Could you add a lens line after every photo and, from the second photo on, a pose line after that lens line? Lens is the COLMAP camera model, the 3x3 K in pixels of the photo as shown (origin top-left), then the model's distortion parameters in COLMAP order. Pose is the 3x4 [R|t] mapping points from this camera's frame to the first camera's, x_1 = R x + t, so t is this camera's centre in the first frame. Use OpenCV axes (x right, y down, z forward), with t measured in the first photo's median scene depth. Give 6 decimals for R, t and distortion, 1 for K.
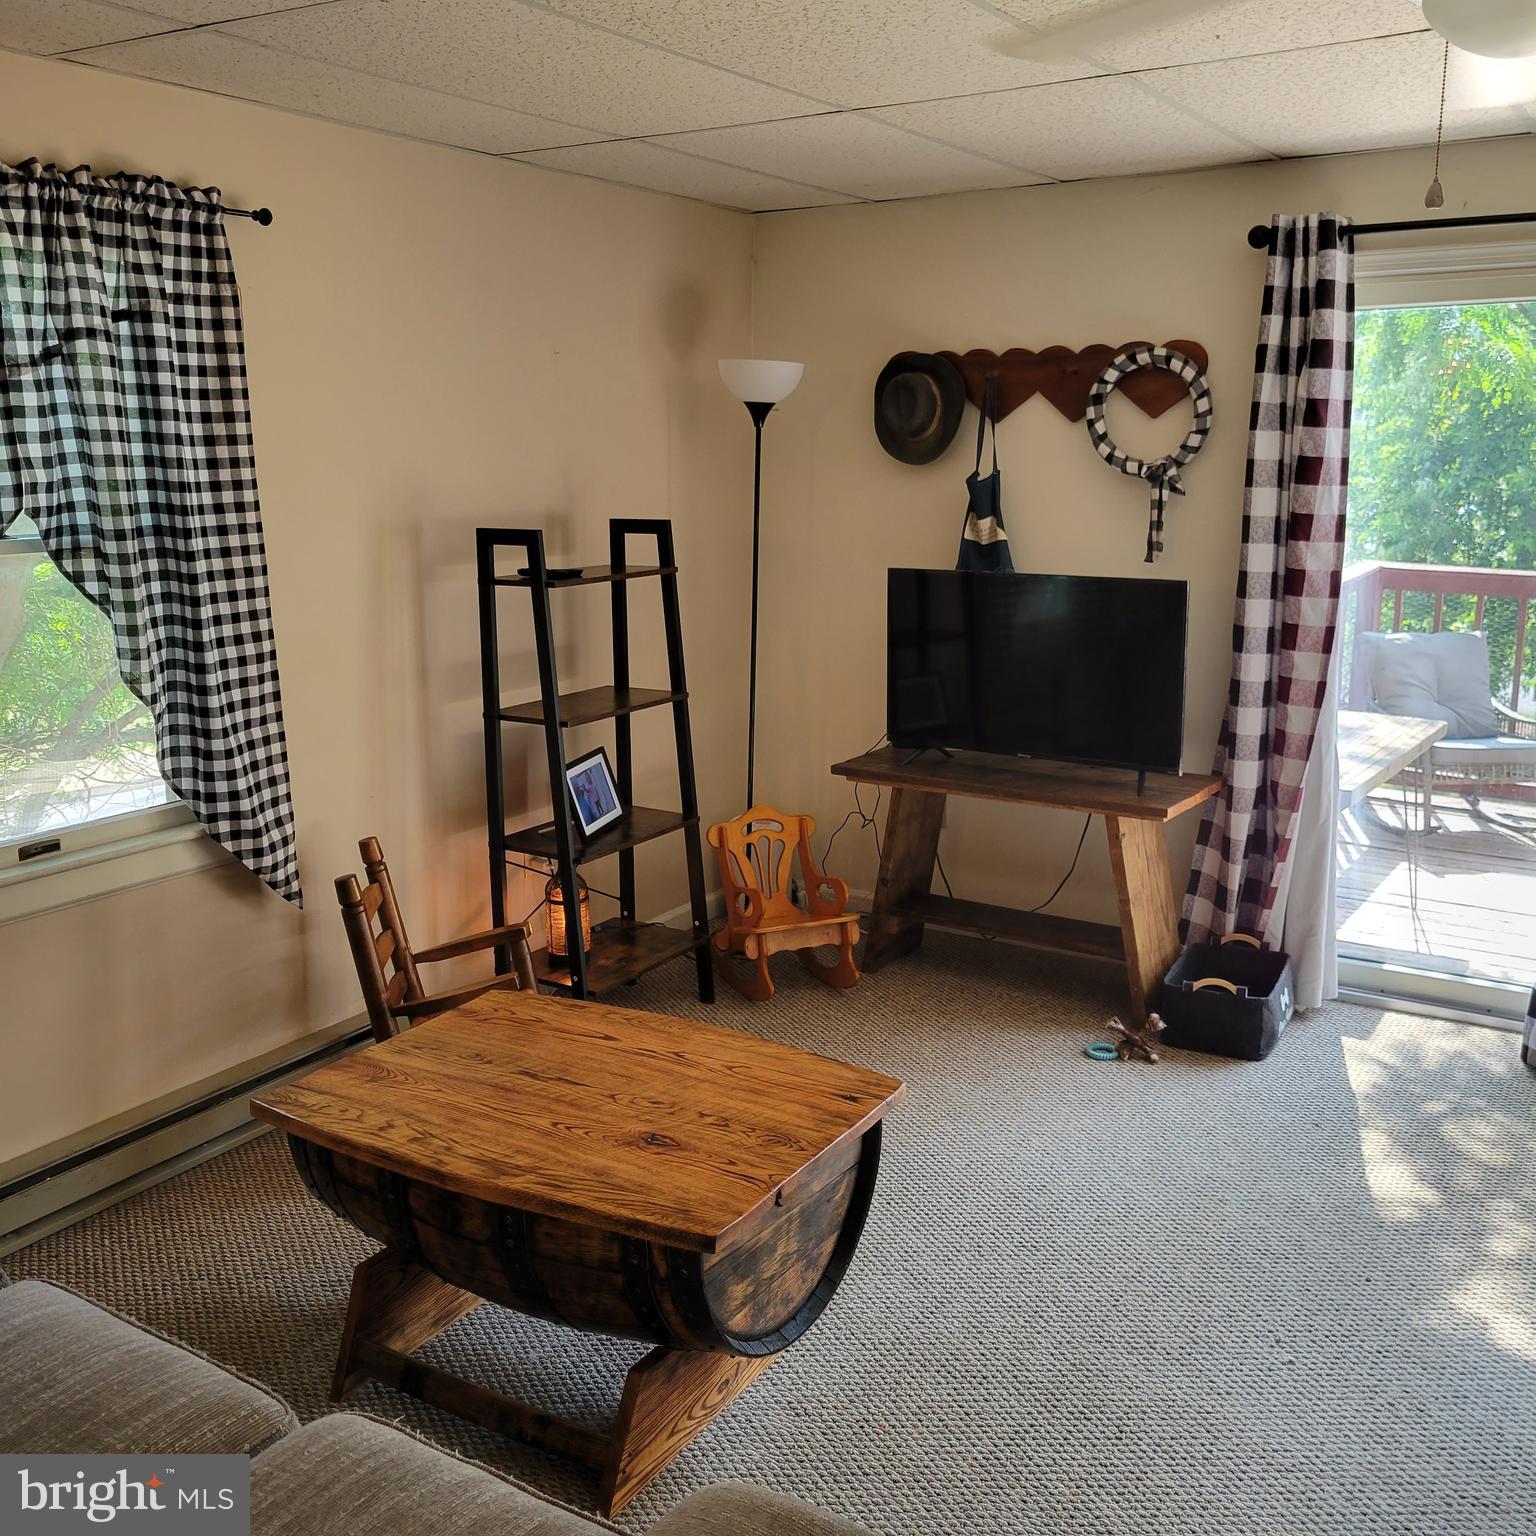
lens RADIAL K [[1513.3, 0, 772.6], [0, 1513.3, 728.8], [0, 0, 1]] dist [0.050186, -0.042624]
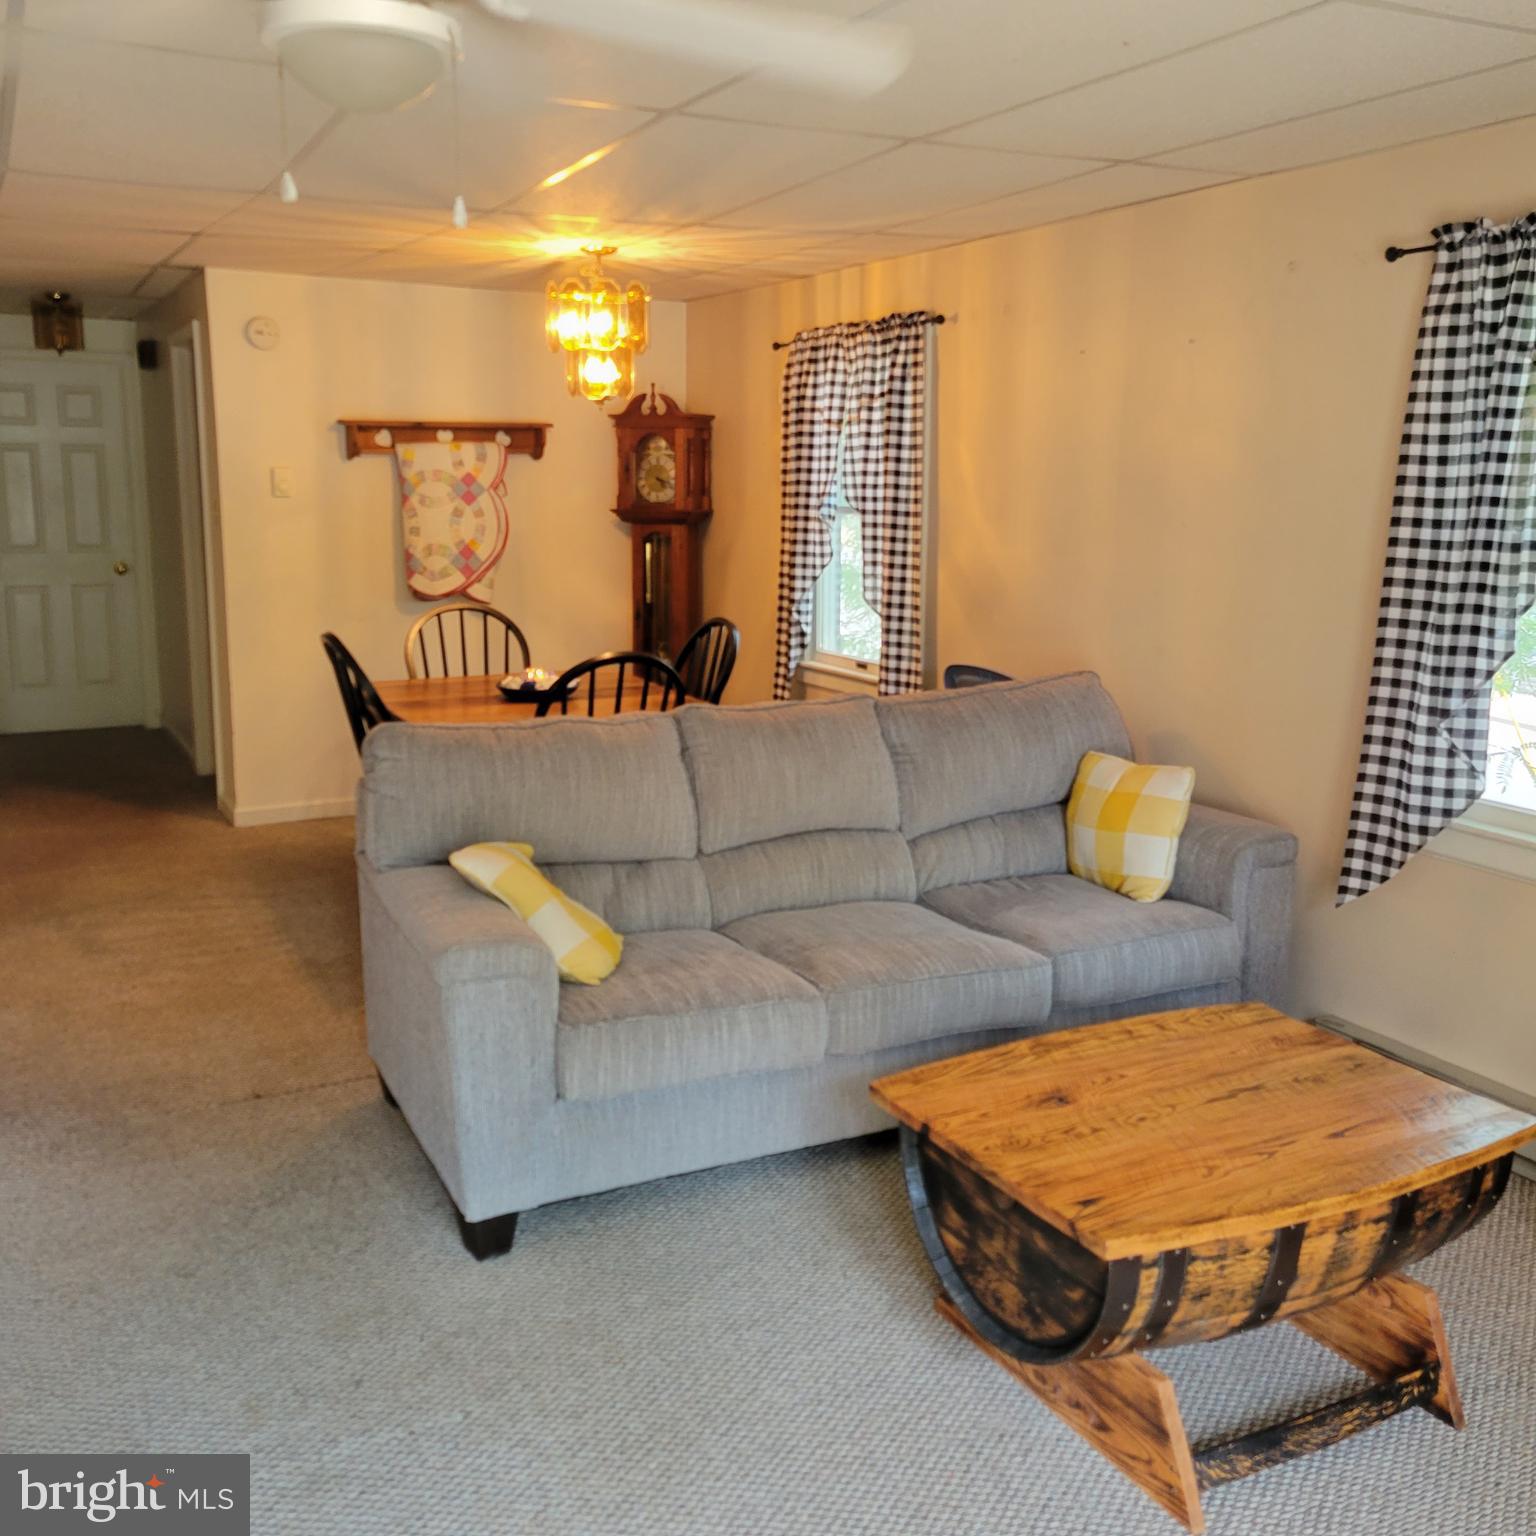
lens RADIAL K [[1513.3, 0, 772.6], [0, 1513.3, 728.8], [0, 0, 1]] dist [0.050186, -0.042624]
pose [[-0.499979, 0.145282, -0.853765, 0.881570], [-0.168218, 0.950762, 0.260298, -0.219642], [0.849543, 0.273762, -0.450922, 1.213709]]
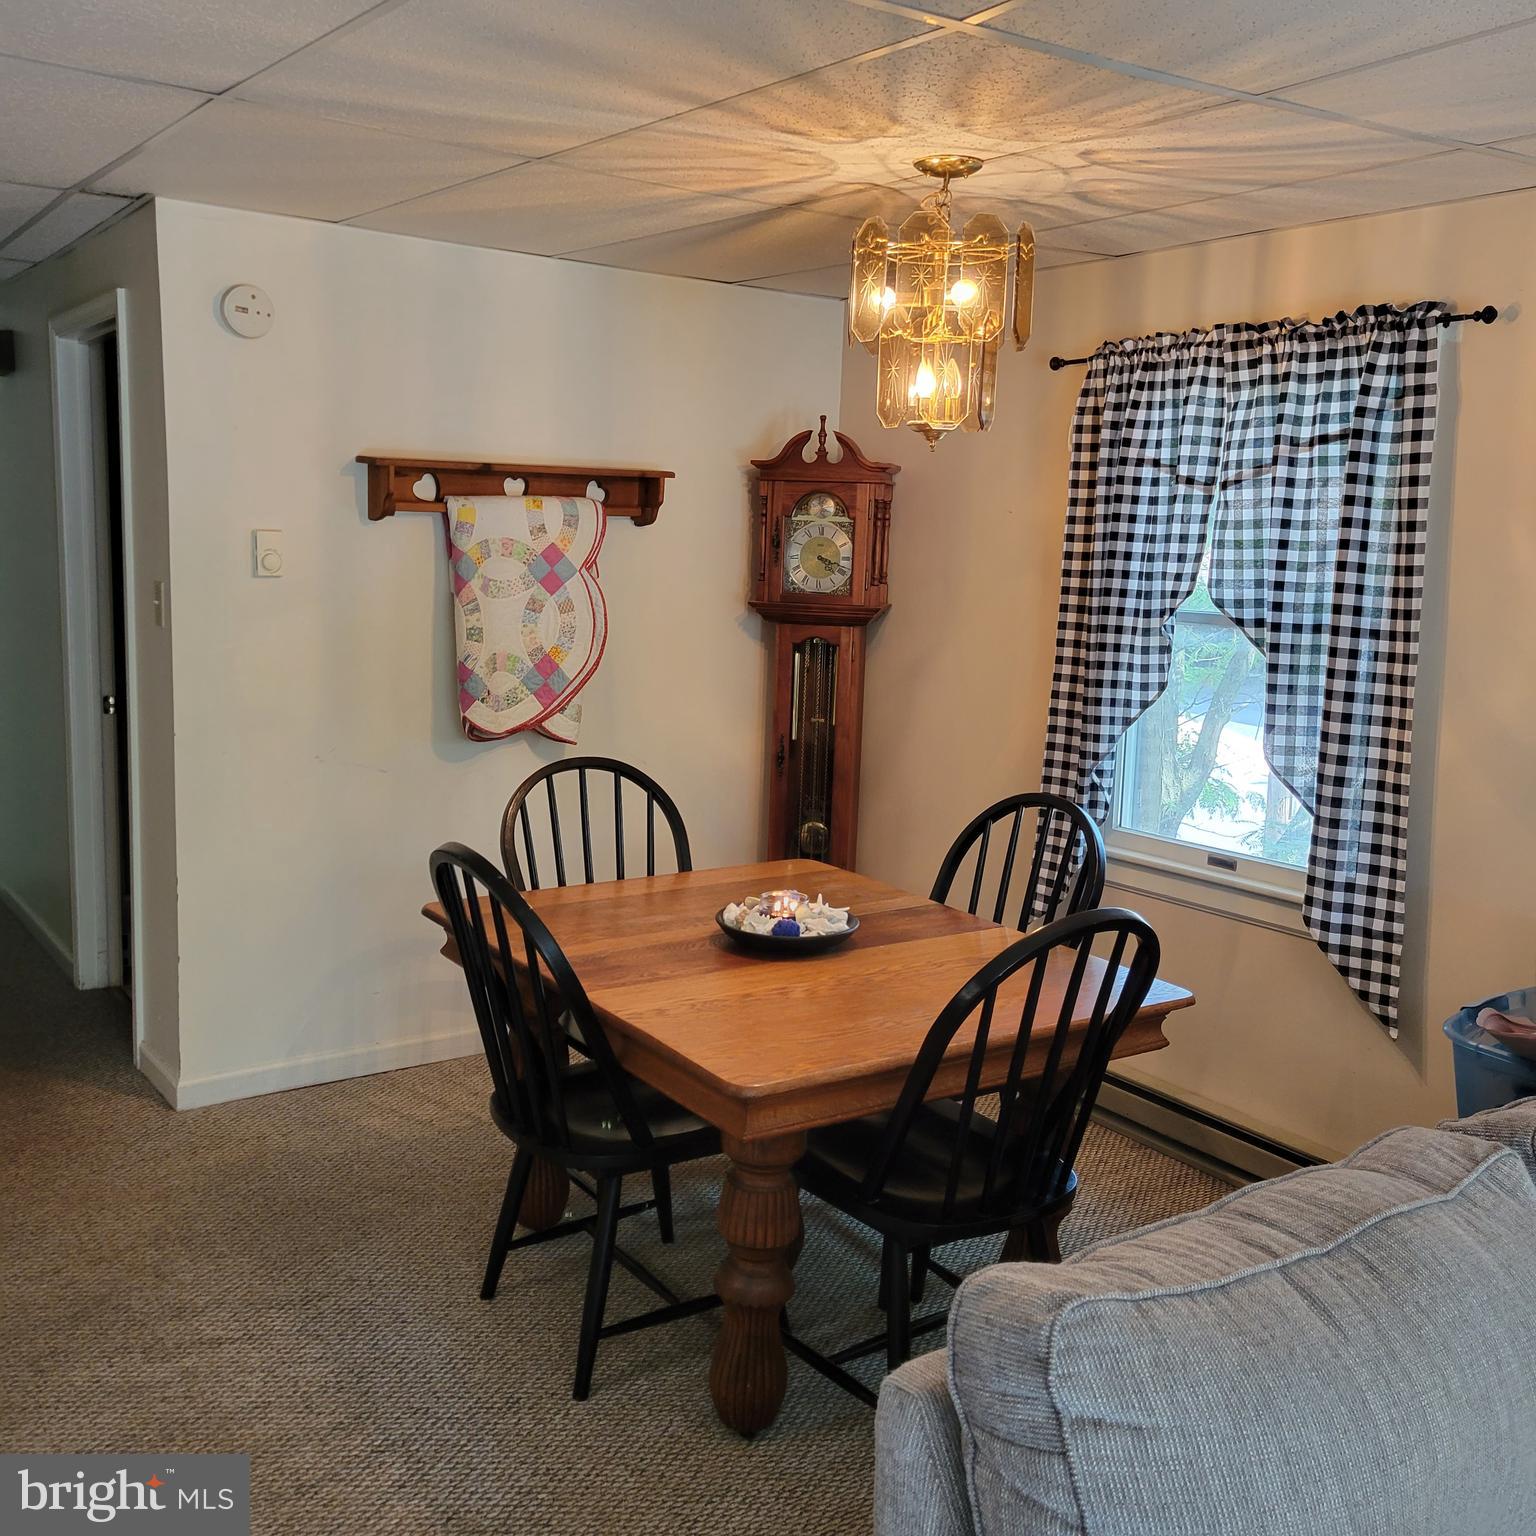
lens RADIAL K [[1546.4, 0, 768.0], [0, 1546.4, 768.0], [0, 0, 1]] dist [0.044472, -0.013671]
pose [[-0.389669, 0.129002, -0.911876, 0.579563], [-0.203286, 0.953670, 0.221784, -0.129548], [0.898239, 0.271794, -0.345391, 0.713397]]
